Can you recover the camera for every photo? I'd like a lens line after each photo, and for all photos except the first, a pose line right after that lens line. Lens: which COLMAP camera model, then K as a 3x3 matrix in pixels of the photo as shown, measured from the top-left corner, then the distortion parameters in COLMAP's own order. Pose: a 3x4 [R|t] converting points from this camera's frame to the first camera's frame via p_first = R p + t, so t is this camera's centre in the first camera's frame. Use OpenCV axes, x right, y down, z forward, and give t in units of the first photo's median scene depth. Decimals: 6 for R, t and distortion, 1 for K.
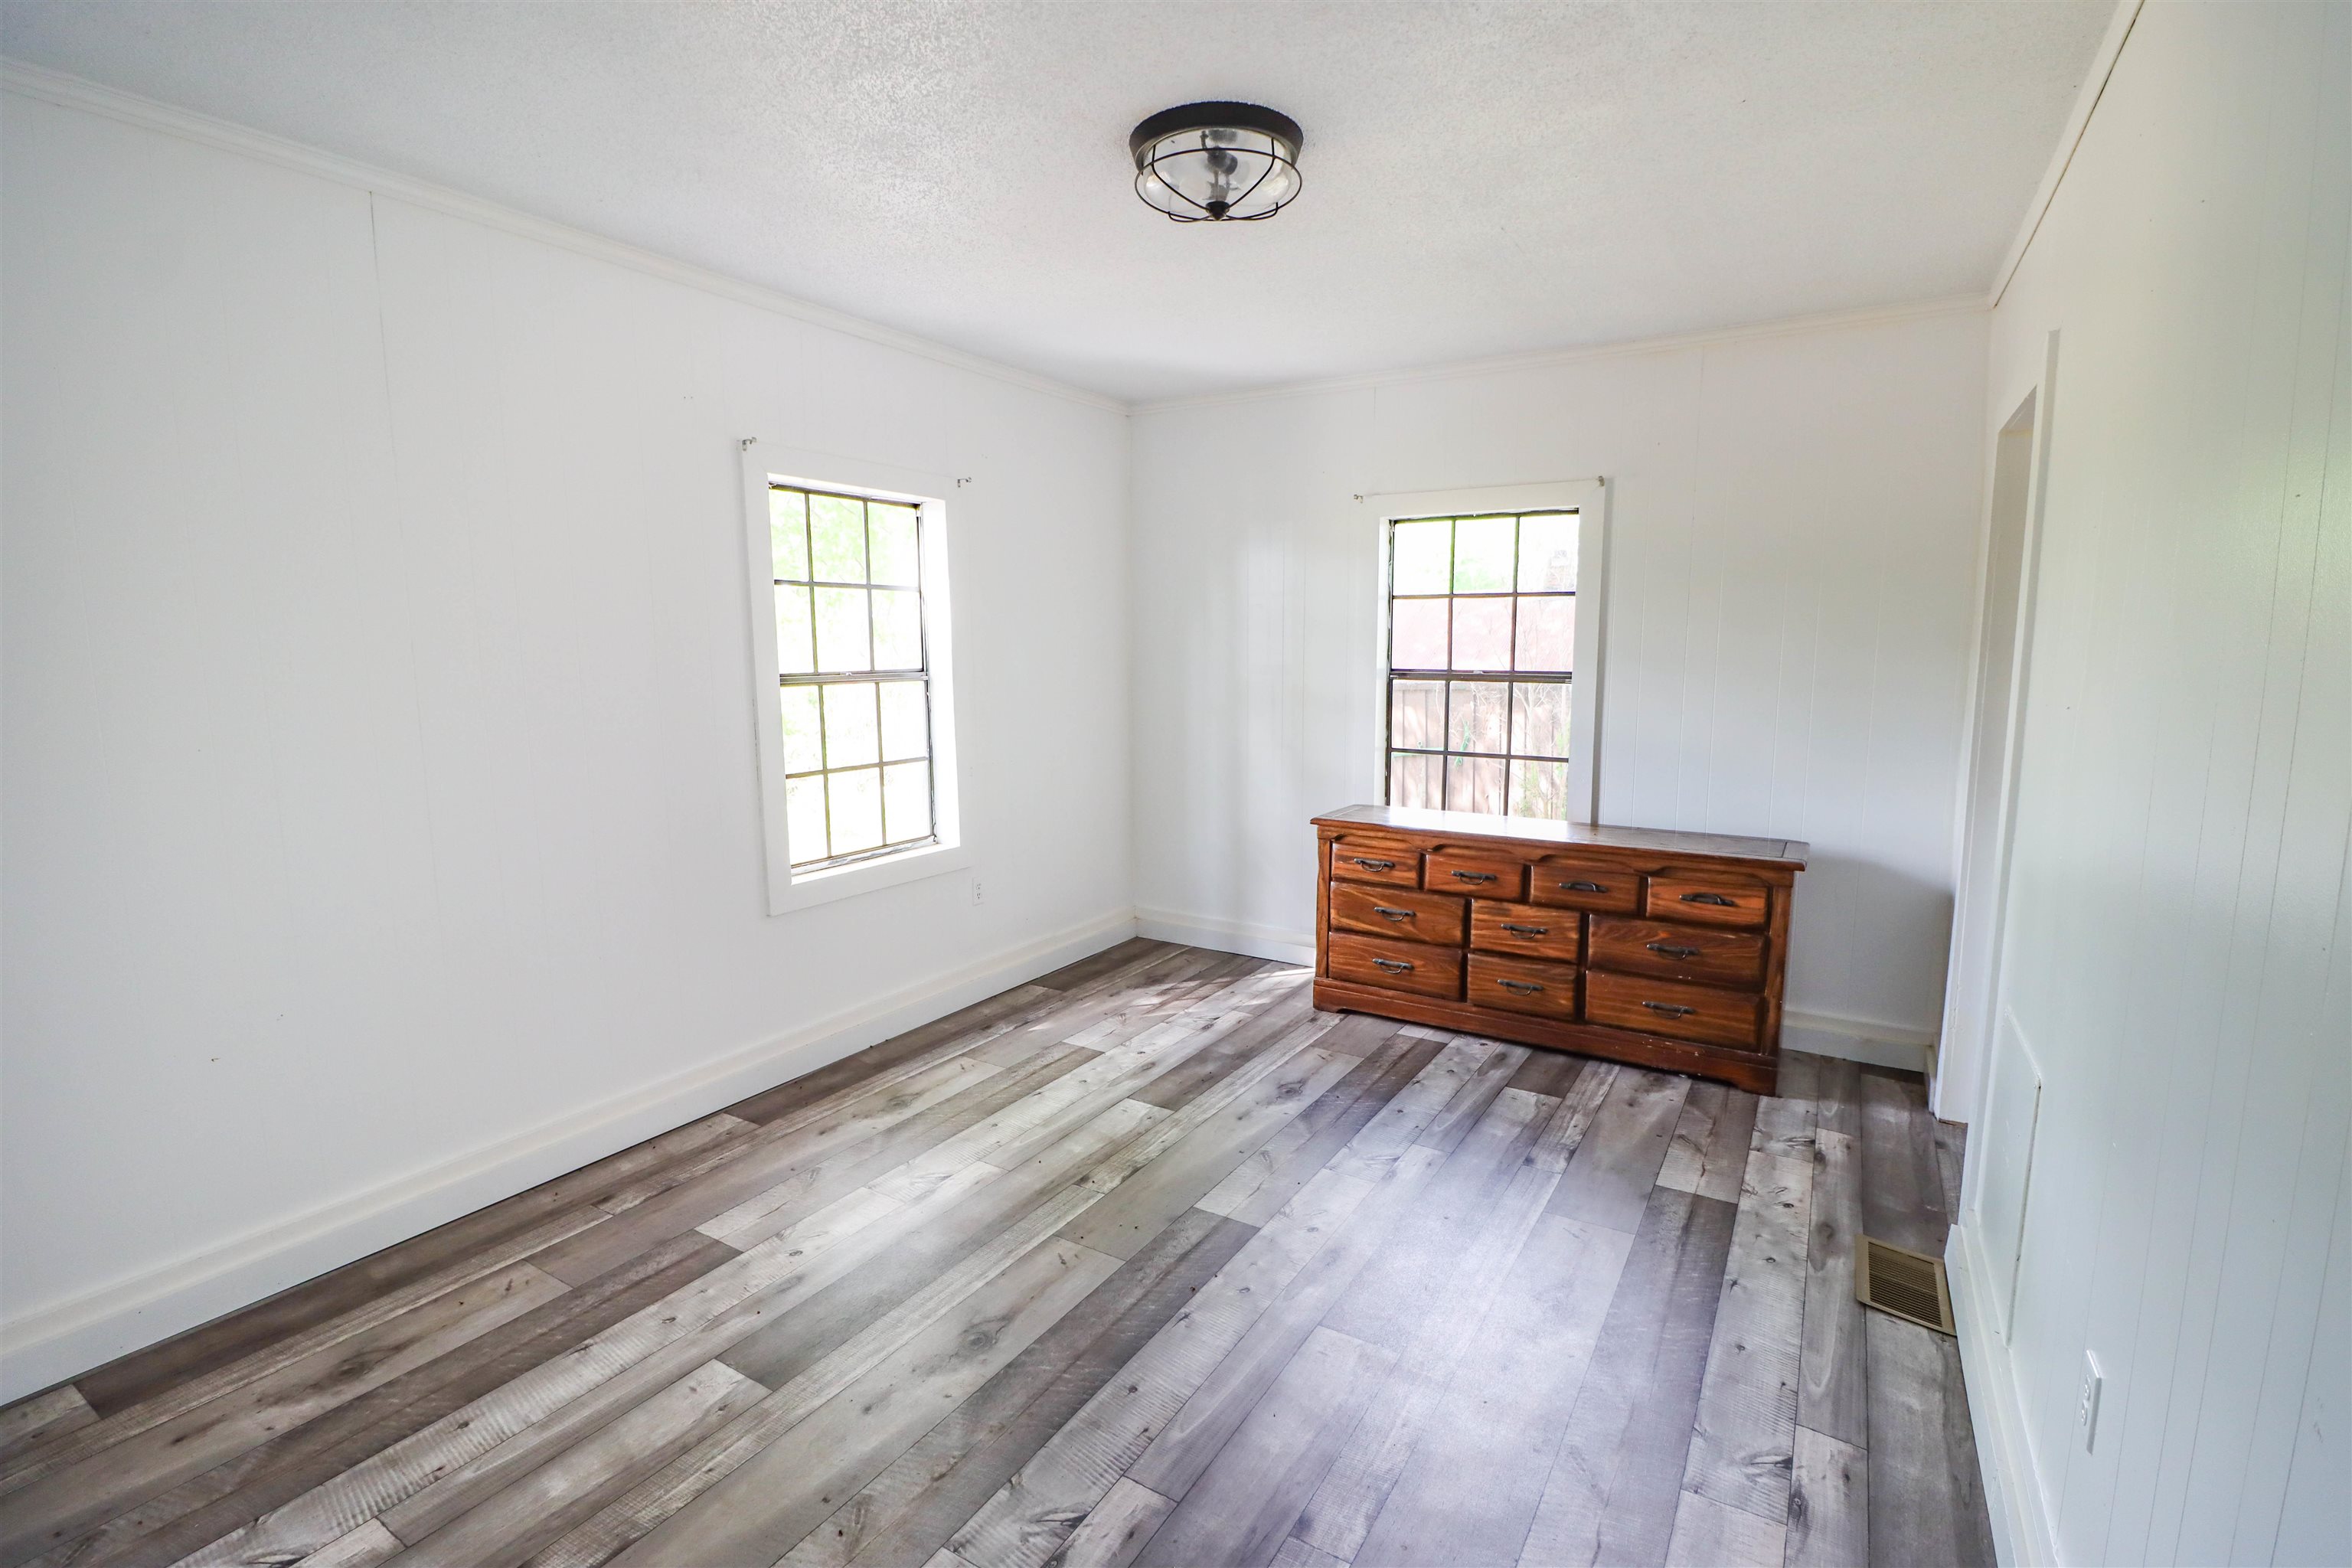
lens RADIAL K [[1093.6, 0, 1159.7], [0, 1093.6, 787.6], [0, 0, 1]] dist [-0.004715, -0.008523]
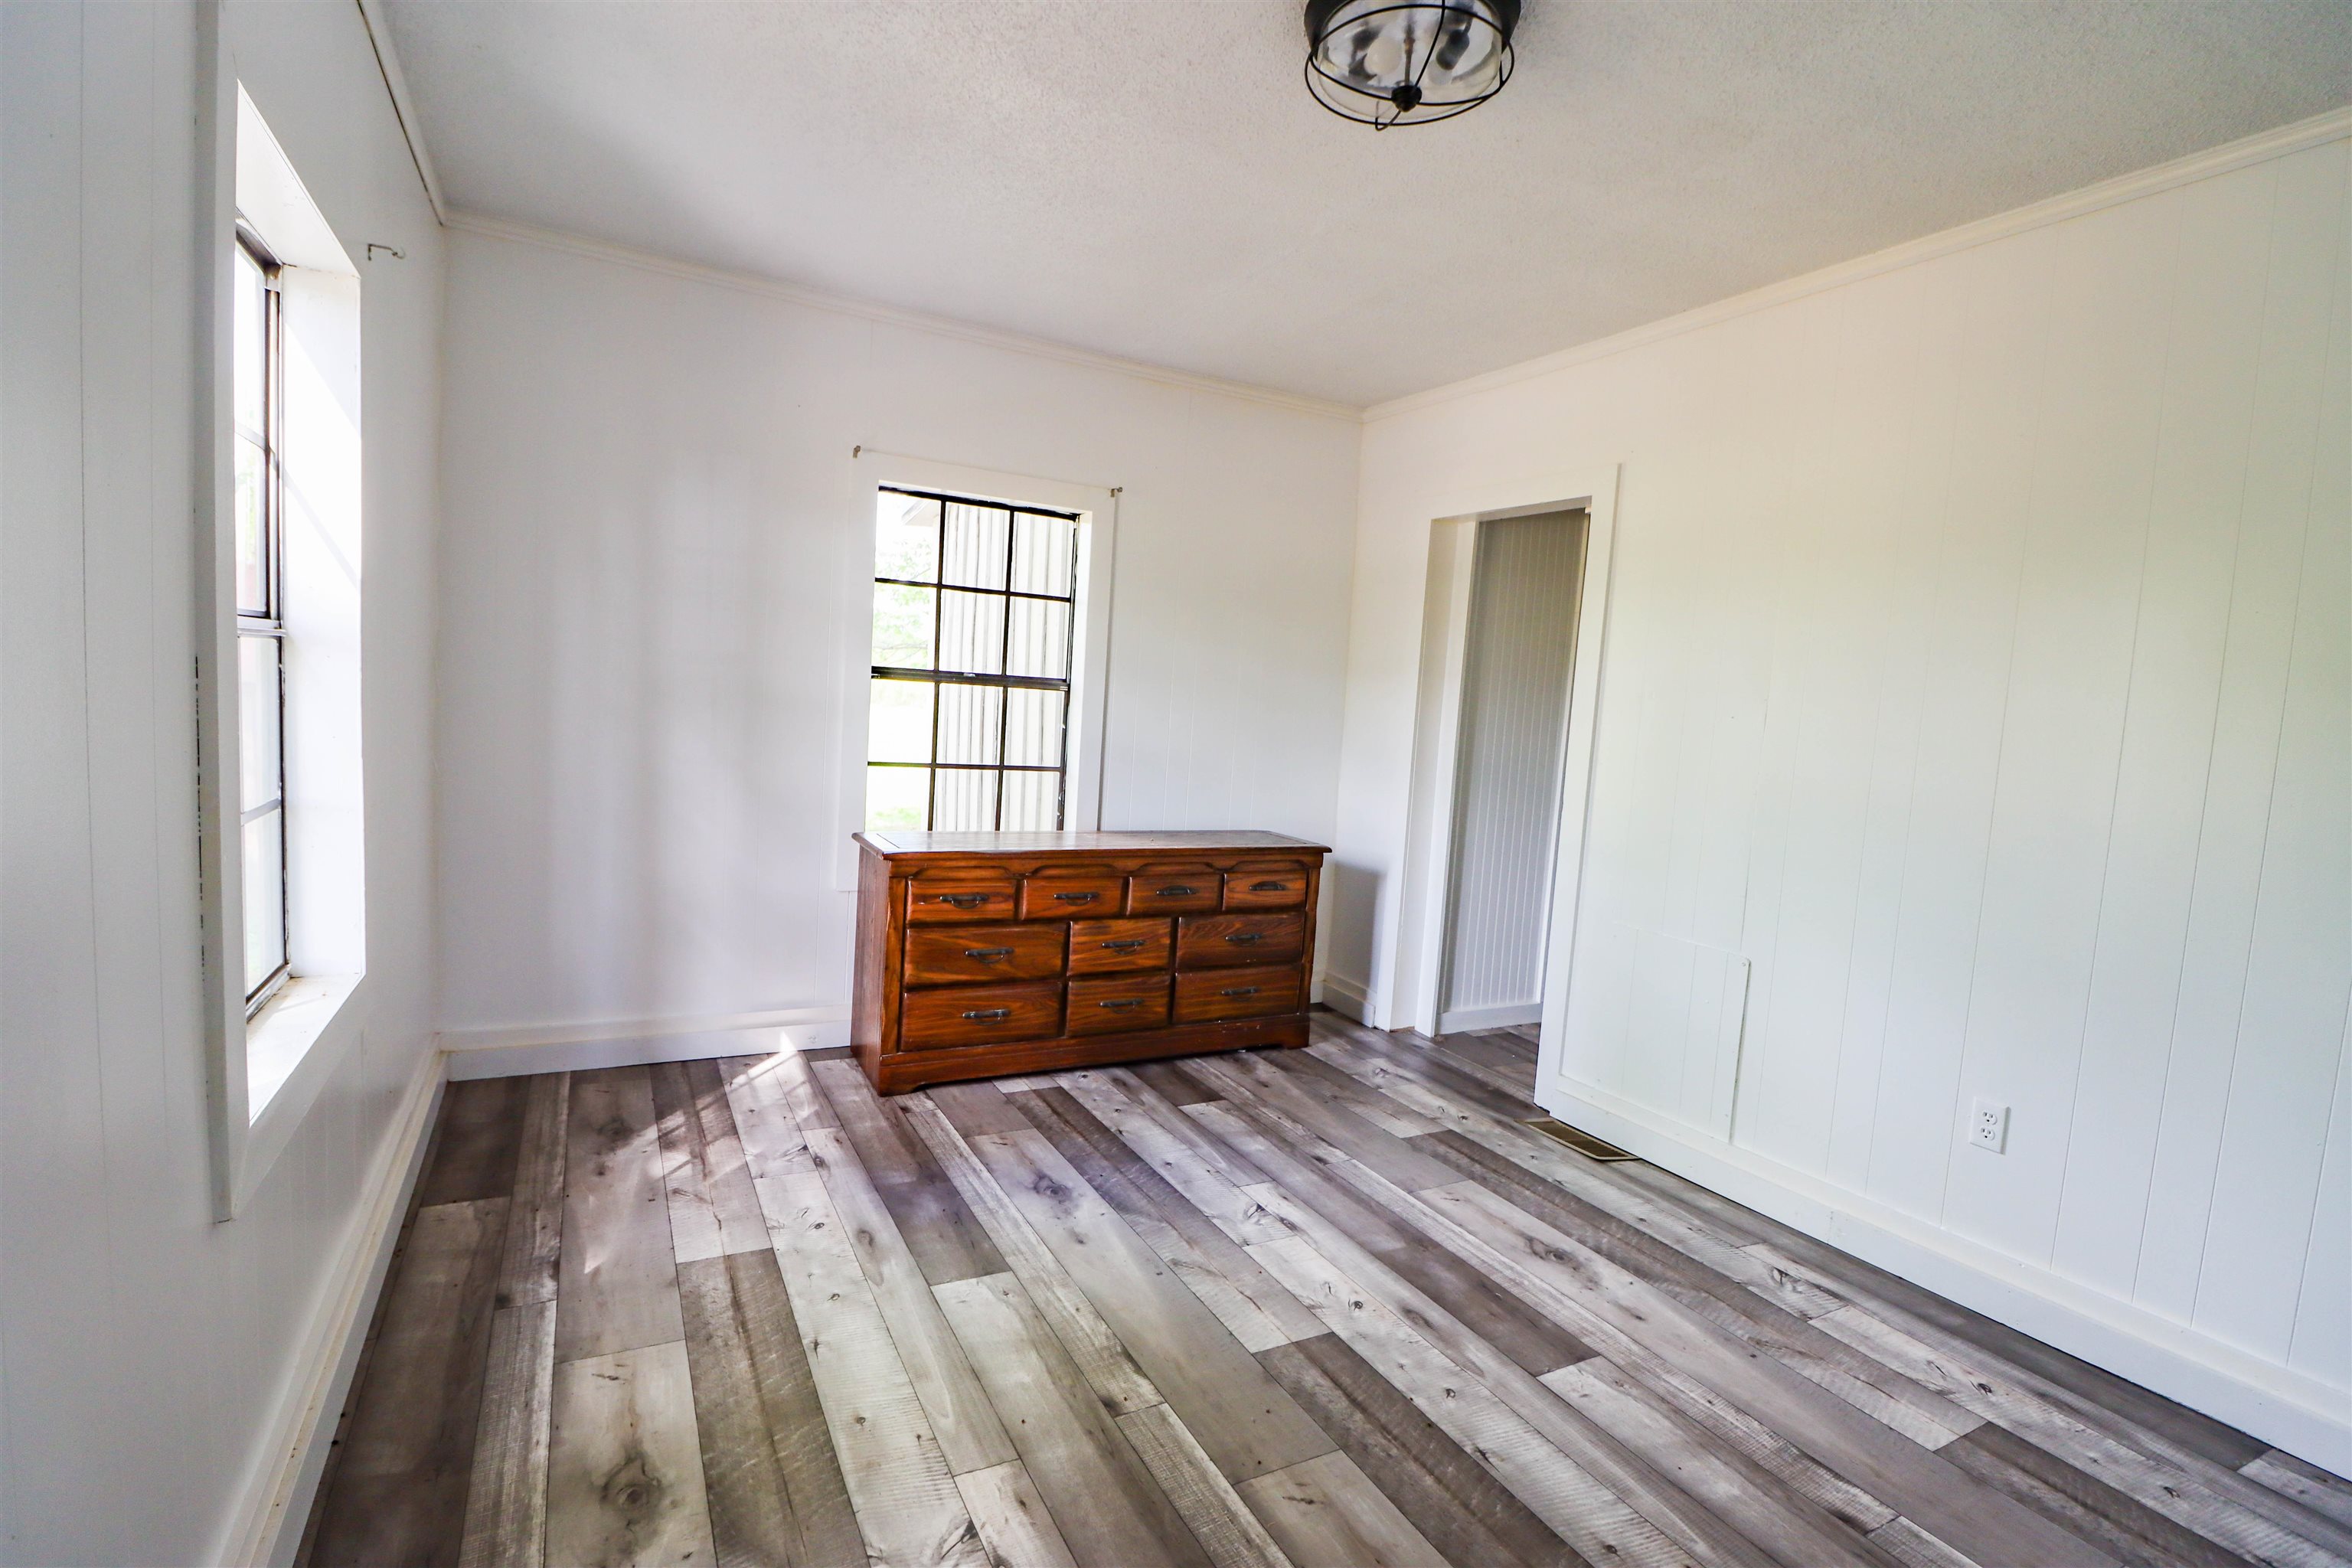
lens RADIAL K [[1093.6, 0, 1179.6], [0, 1093.6, 785.6], [0, 0, 1]] dist [-0.004715, -0.008523]
pose [[0.498503, -0.041205, 0.865908, -0.452089], [0.055371, 0.998344, 0.015630, -0.021149], [-0.865118, 0.040155, 0.499959, 0.452707]]
